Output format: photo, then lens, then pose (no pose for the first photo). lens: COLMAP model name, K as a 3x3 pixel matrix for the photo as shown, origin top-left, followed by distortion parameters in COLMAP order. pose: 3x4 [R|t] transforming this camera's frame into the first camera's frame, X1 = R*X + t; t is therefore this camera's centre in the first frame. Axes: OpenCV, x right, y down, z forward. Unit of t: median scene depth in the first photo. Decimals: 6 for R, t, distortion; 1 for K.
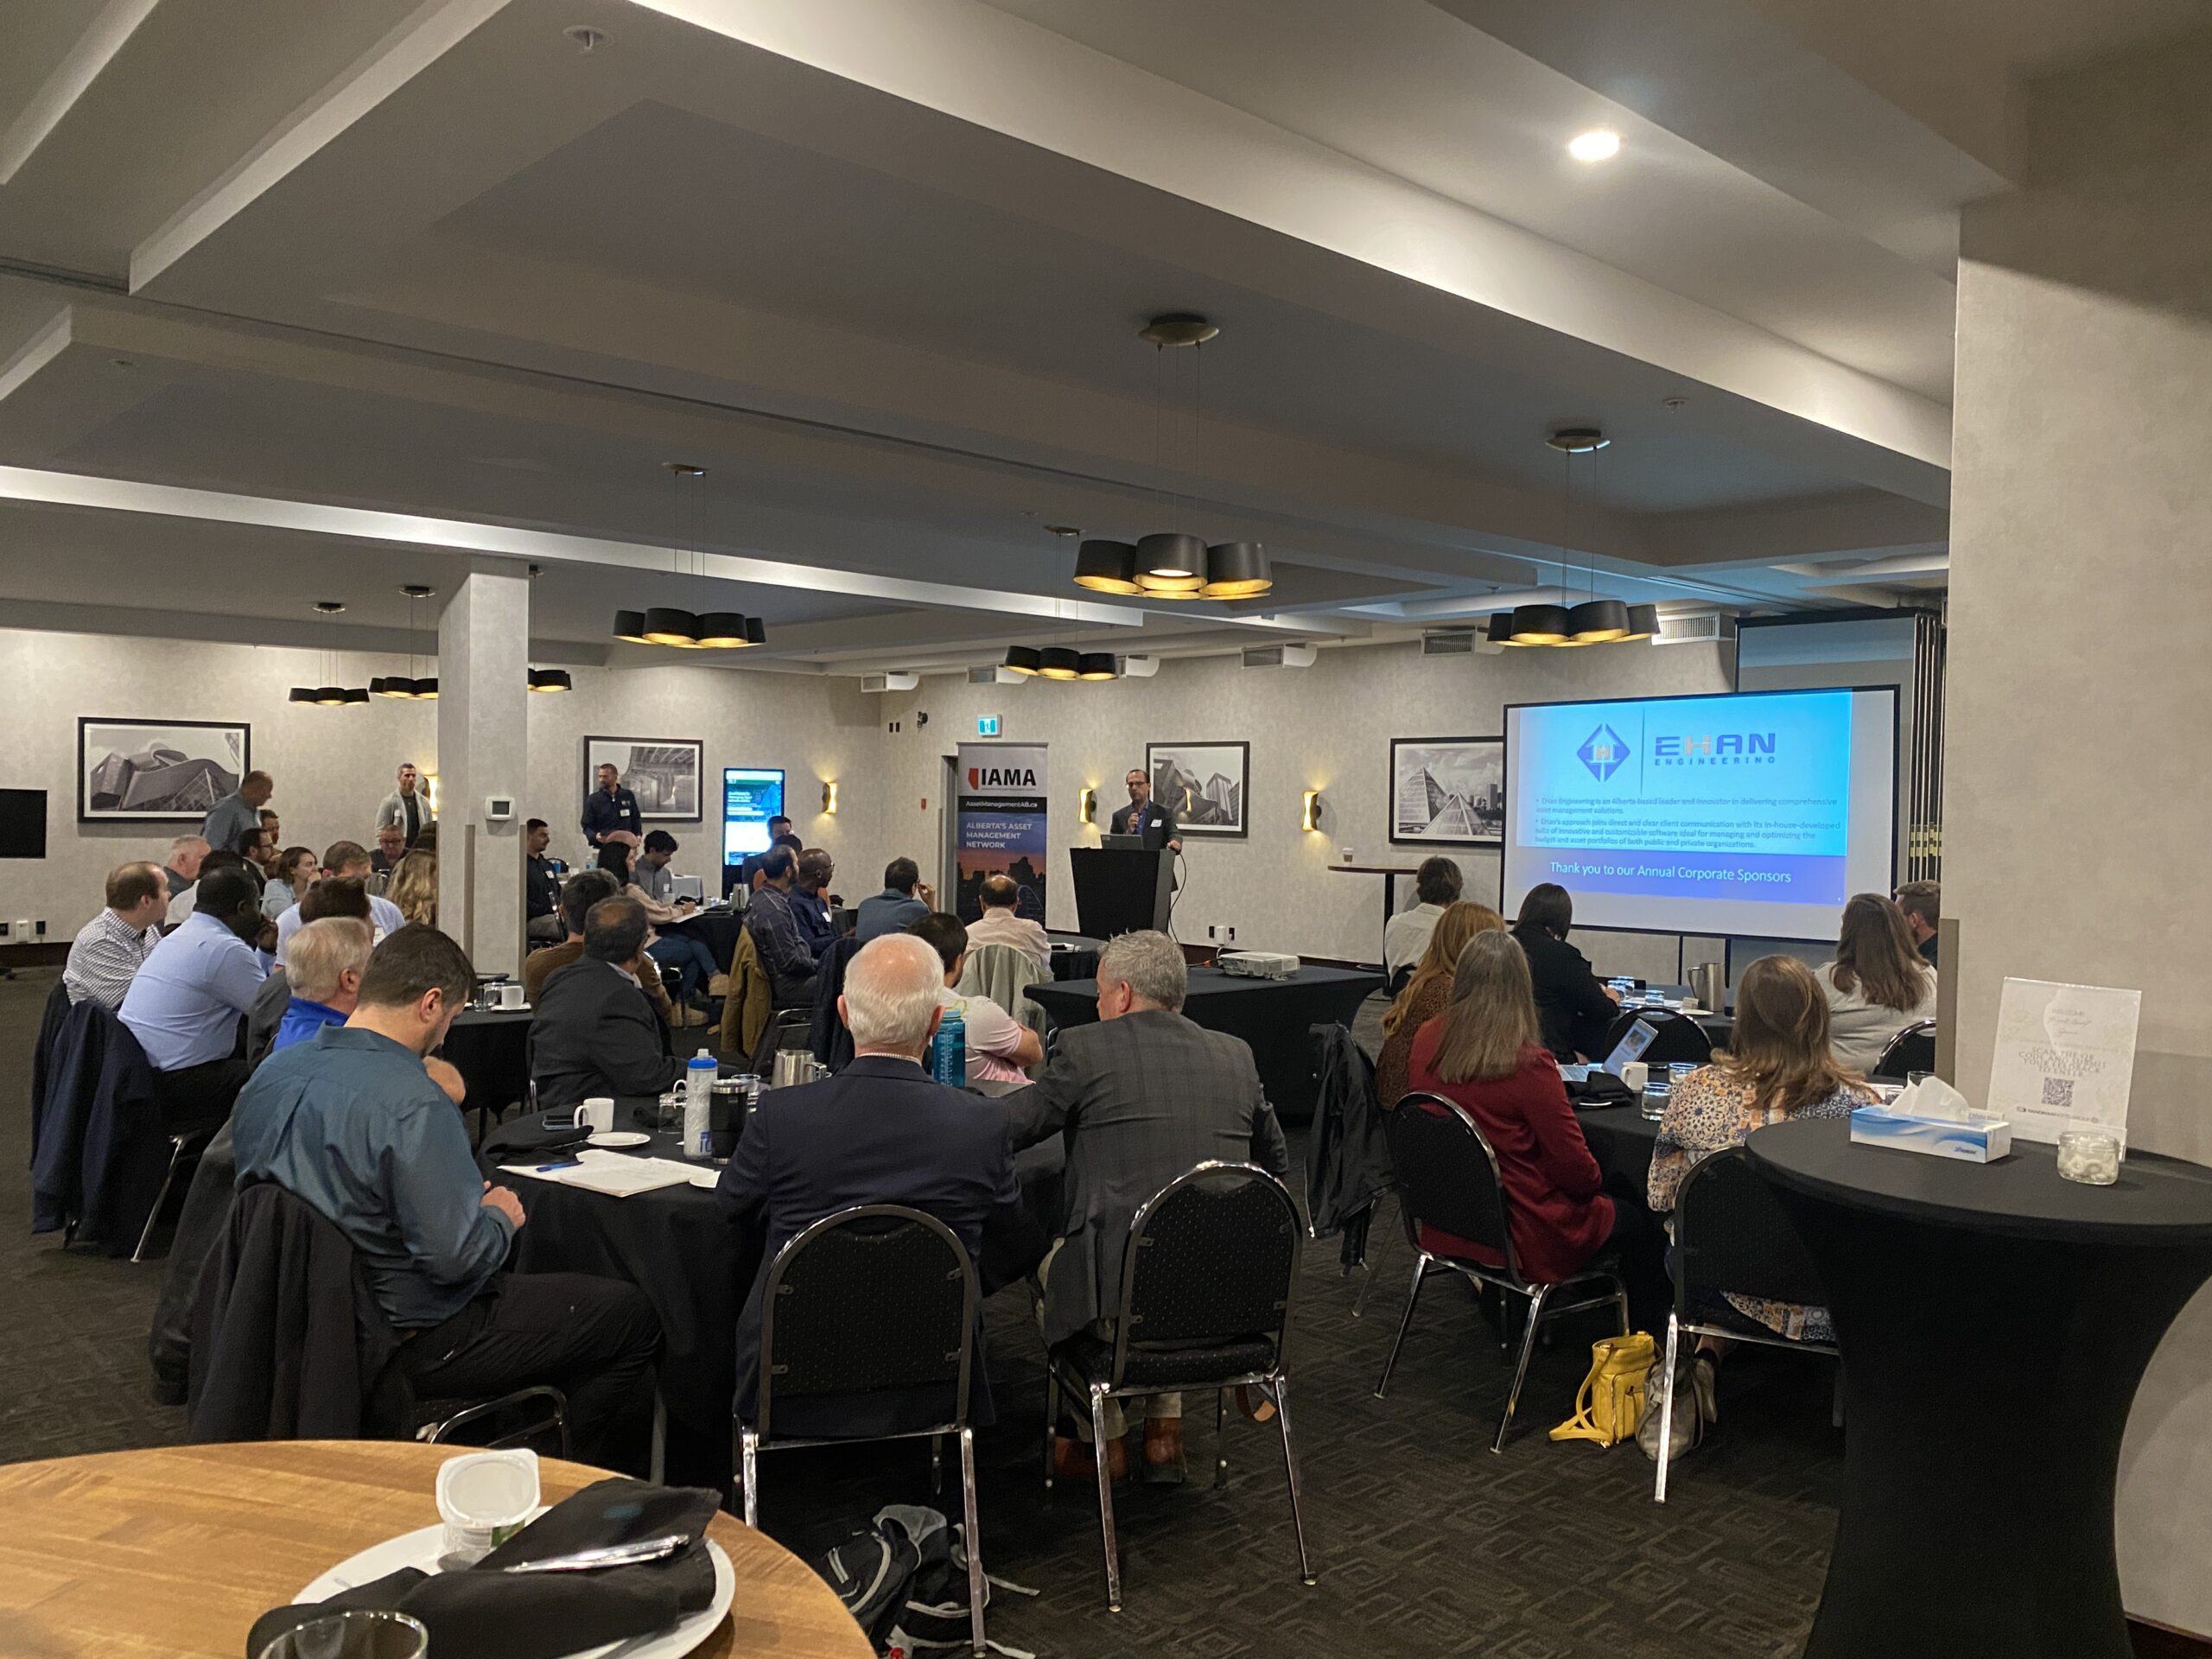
lens RADIAL K [[1691.1, 0, 1115.5], [0, 1691.1, 831.3], [0, 0, 1]] dist [0.034930, -0.033156]
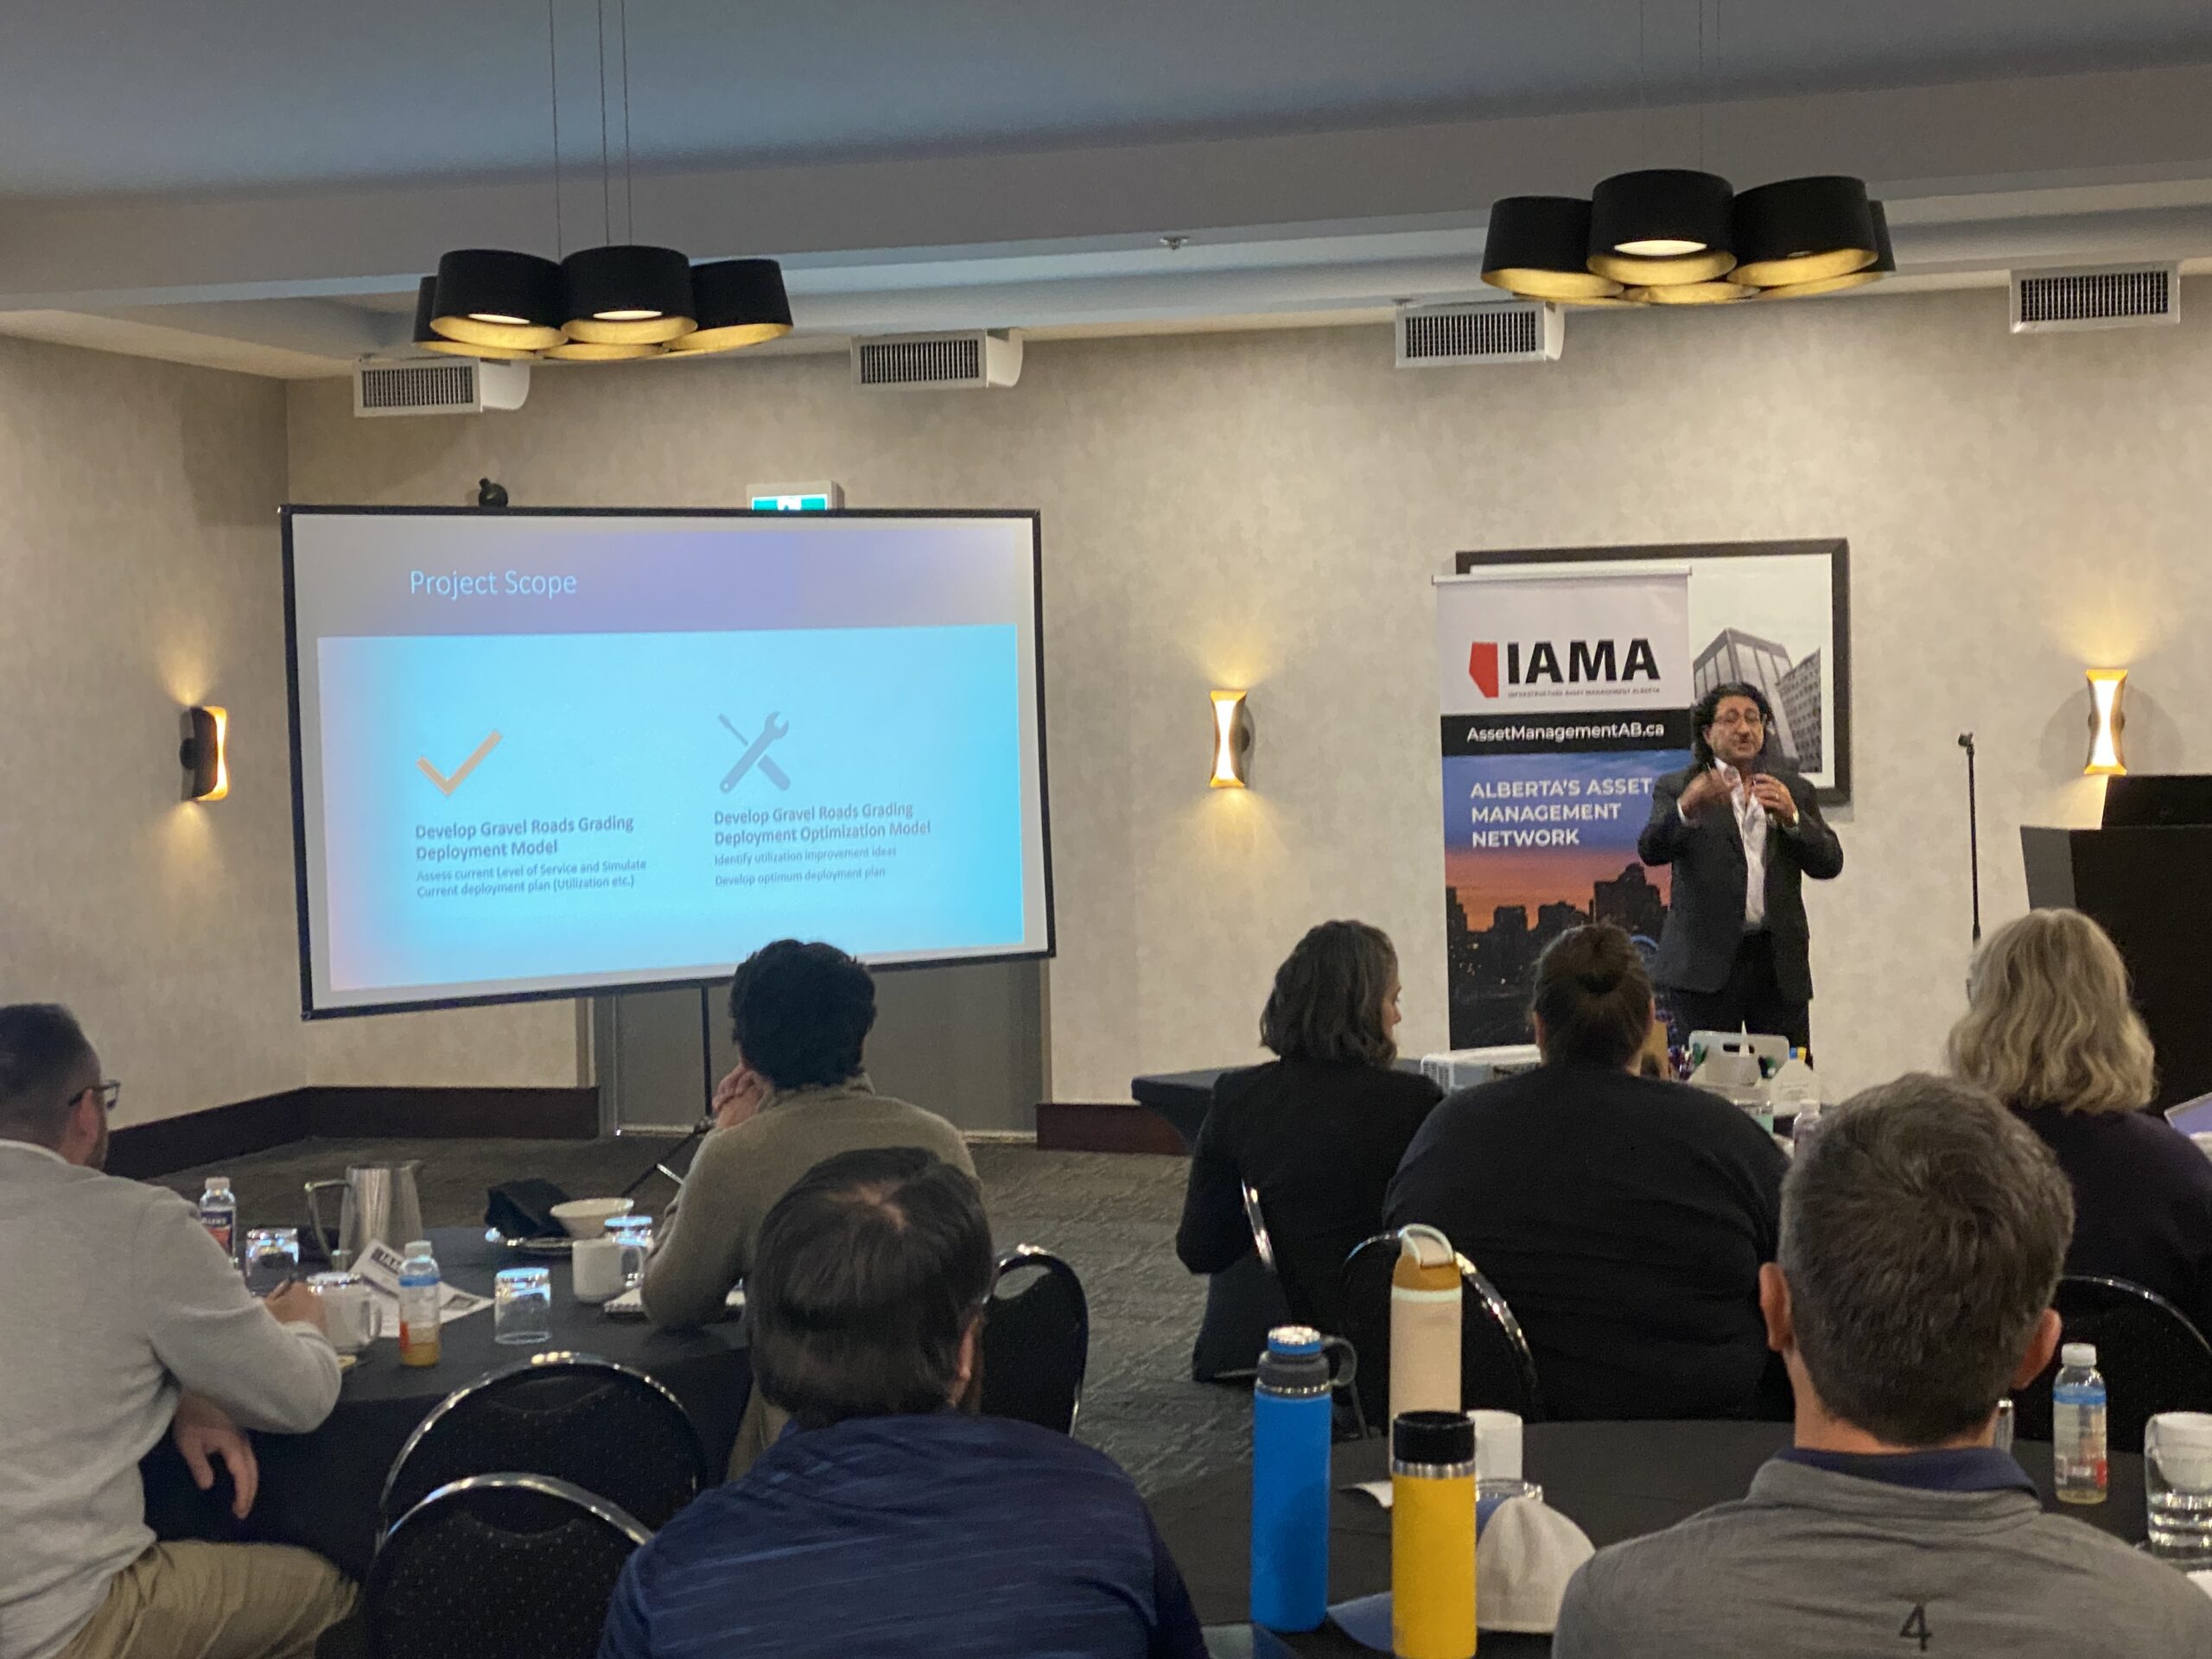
lens RADIAL K [[3607.2, 0, 1186.7], [0, 3607.2, 809.5], [0, 0, 1]] dist [0.094756, 0.000000]
pose [[0.860072, -0.050134, 0.507704, -0.493466], [0.047823, 0.998701, 0.017605, -0.017301], [-0.507927, 0.009138, 0.861352, 0.445202]]
